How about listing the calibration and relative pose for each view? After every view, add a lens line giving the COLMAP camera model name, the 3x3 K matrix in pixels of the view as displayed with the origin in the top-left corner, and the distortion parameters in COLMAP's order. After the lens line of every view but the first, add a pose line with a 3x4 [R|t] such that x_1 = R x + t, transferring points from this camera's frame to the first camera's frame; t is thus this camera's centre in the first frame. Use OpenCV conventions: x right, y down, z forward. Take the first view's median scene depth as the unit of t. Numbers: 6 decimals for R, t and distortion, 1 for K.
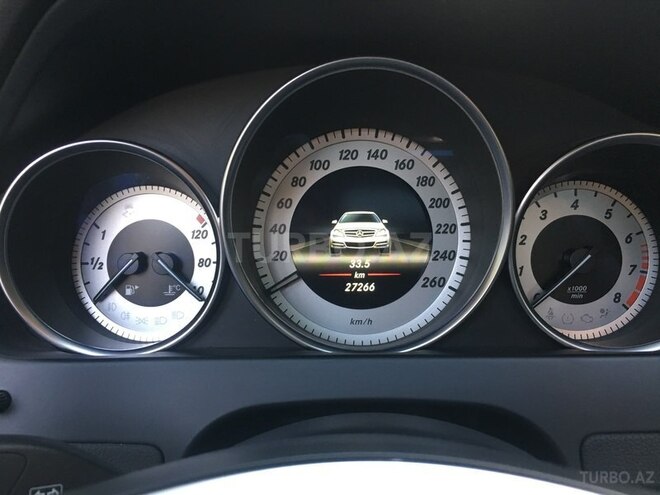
lens RADIAL K [[554.7, 0, 332.4], [0, 554.7, 246.9], [0, 0, 1]] dist [0.082331, -0.117201]
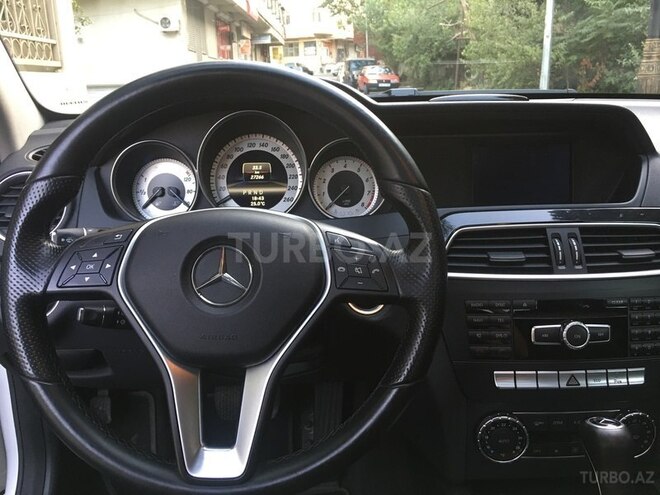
lens RADIAL K [[573.2, 0, 338.0], [0, 573.2, 246.3], [0, 0, 1]] dist [0.090445, -0.128372]
pose [[0.998776, -0.011503, 0.048103, 0.273378], [0.010407, 0.999682, 0.022969, 0.209308], [-0.048352, -0.022440, 0.998578, -1.454065]]
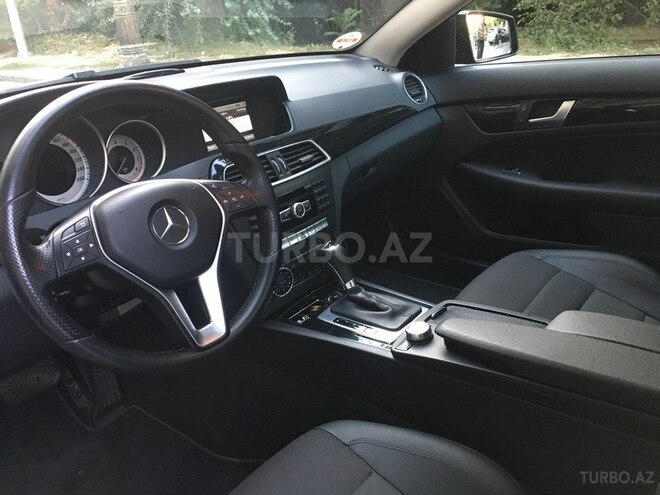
lens RADIAL K [[573.2, 0, 338.0], [0, 573.2, 246.3], [0, 0, 1]] dist [0.090445, -0.128372]
pose [[0.603483, -0.335475, 0.723371, -1.316381], [0.239617, 0.941557, 0.236759, -0.000153], [-0.760521, 0.030452, 0.648599, -1.969781]]
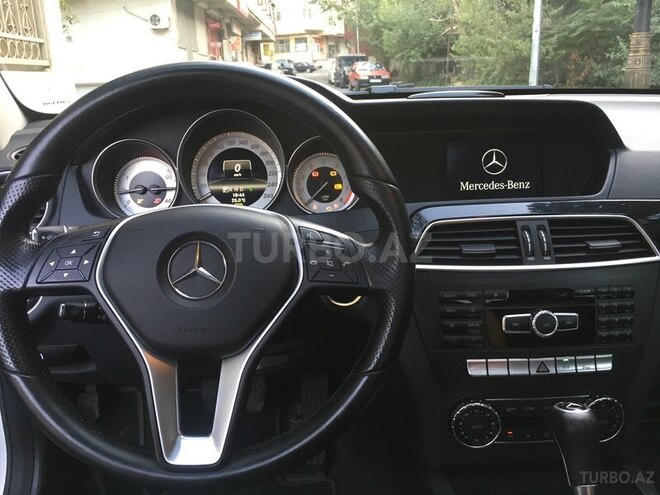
lens RADIAL K [[572.2, 0, 340.2], [0, 572.2, 245.2], [0, 0, 1]] dist [0.097283, -0.138158]
pose [[0.997898, -0.023849, 0.060256, 0.338207], [0.022175, 0.999354, 0.028297, 0.215261], [-0.060891, -0.026901, 0.997782, -1.513876]]
